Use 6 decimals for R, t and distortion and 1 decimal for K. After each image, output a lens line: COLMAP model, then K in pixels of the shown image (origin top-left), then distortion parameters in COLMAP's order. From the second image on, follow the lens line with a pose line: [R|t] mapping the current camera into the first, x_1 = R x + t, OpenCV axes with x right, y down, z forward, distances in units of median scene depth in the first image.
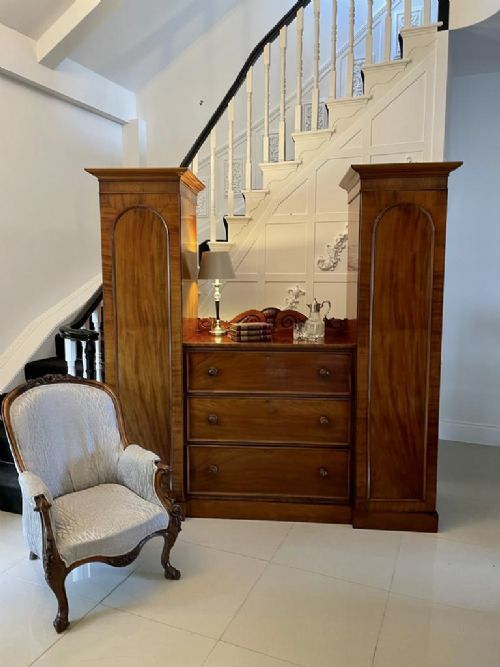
lens RADIAL K [[506.6, 0, 250.0], [0, 506.6, 333.5], [0, 0, 1]] dist [0.085321, -0.114172]
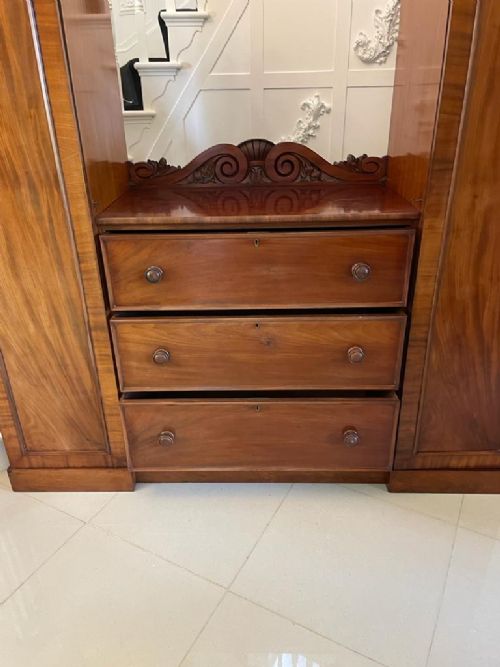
lens RADIAL K [[506.6, 0, 250.0], [0, 506.6, 333.5], [0, 0, 1]] dist [0.085321, -0.114172]
pose [[0.998289, -0.043001, 0.039617, 0.003259], [0.027766, 0.944959, 0.326009, -0.036707], [-0.051456, -0.324351, 0.944536, 0.449413]]
